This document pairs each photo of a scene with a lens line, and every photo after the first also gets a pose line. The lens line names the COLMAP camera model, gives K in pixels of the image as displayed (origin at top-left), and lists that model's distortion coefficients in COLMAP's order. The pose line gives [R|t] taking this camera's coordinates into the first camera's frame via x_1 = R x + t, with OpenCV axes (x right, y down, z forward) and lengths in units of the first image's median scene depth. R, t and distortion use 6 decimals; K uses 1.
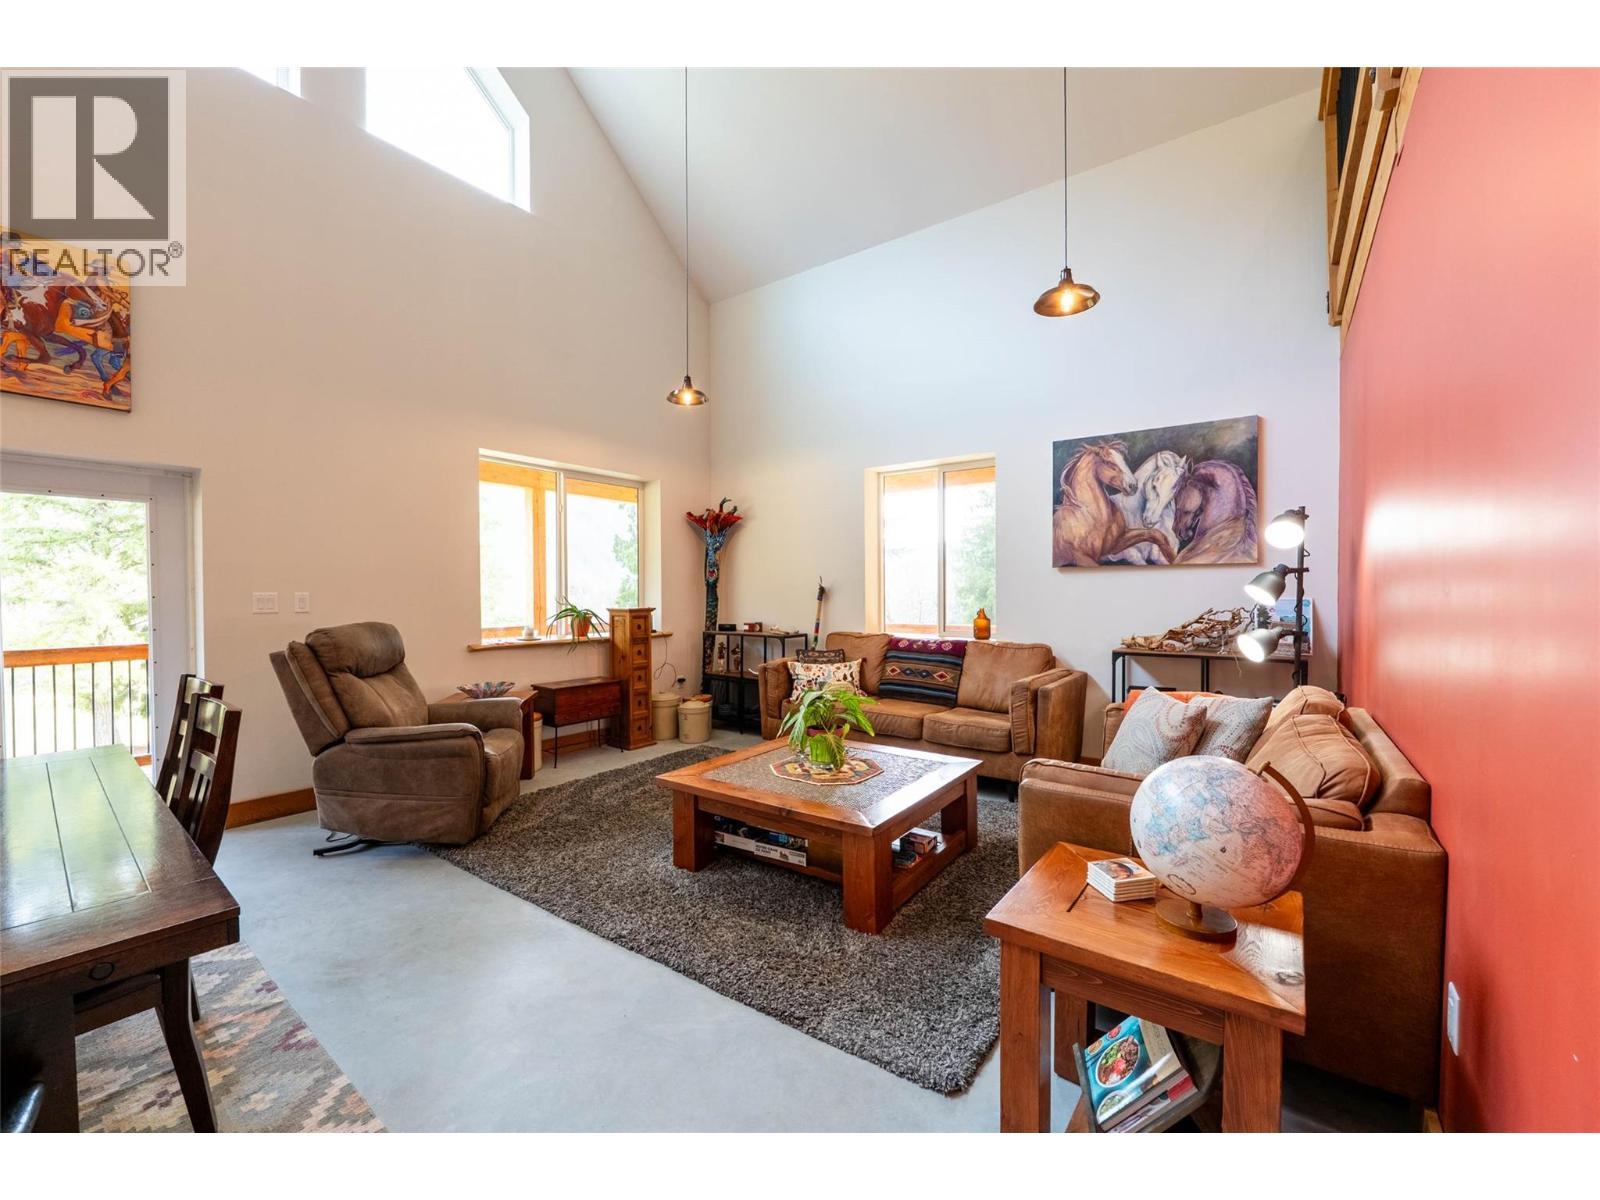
lens RADIAL K [[646.4, 0, 791.2], [0, 646.4, 604.4], [0, 0, 1]] dist [-0.014143, 0.000137]
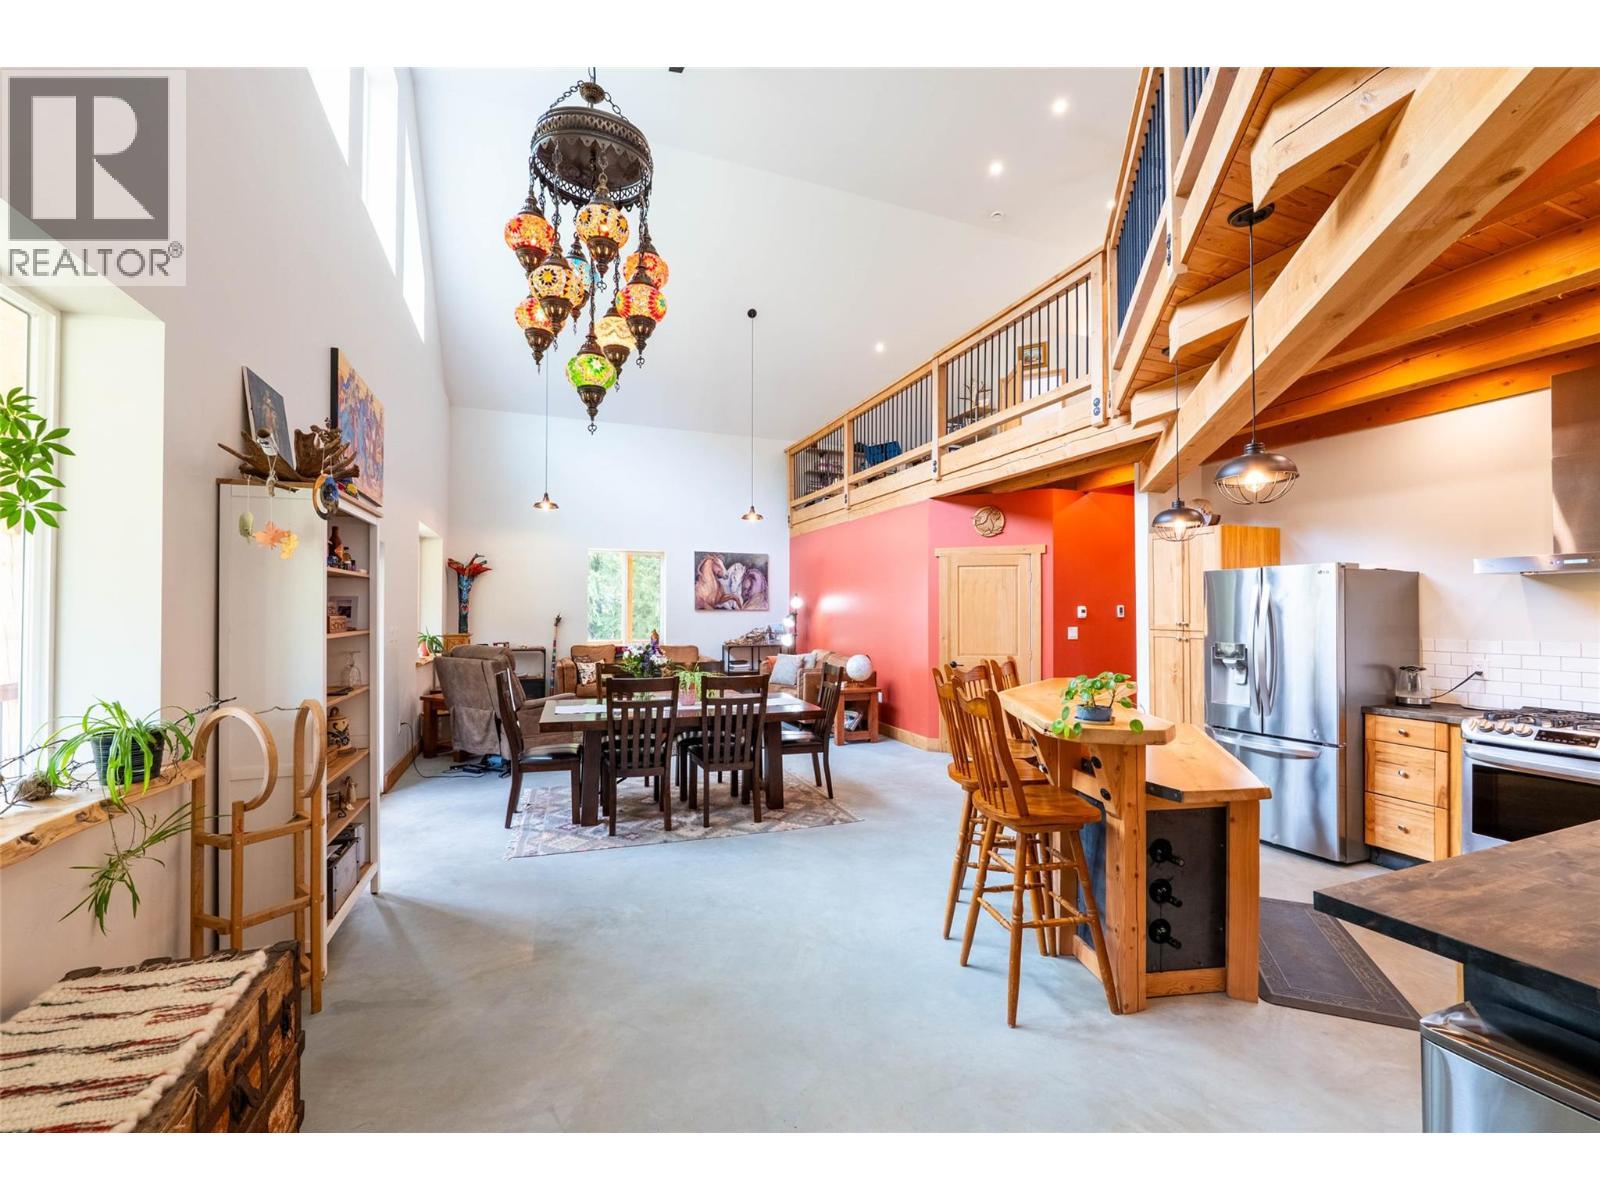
lens RADIAL K [[646.4, 0, 791.2], [0, 646.4, 604.4], [0, 0, 1]] dist [-0.014143, 0.000137]
pose [[0.542689, 0.013501, 0.839825, -1.313141], [0.009979, 0.999697, -0.022520, -0.024147], [-0.839874, 0.020602, 0.542390, -0.471211]]
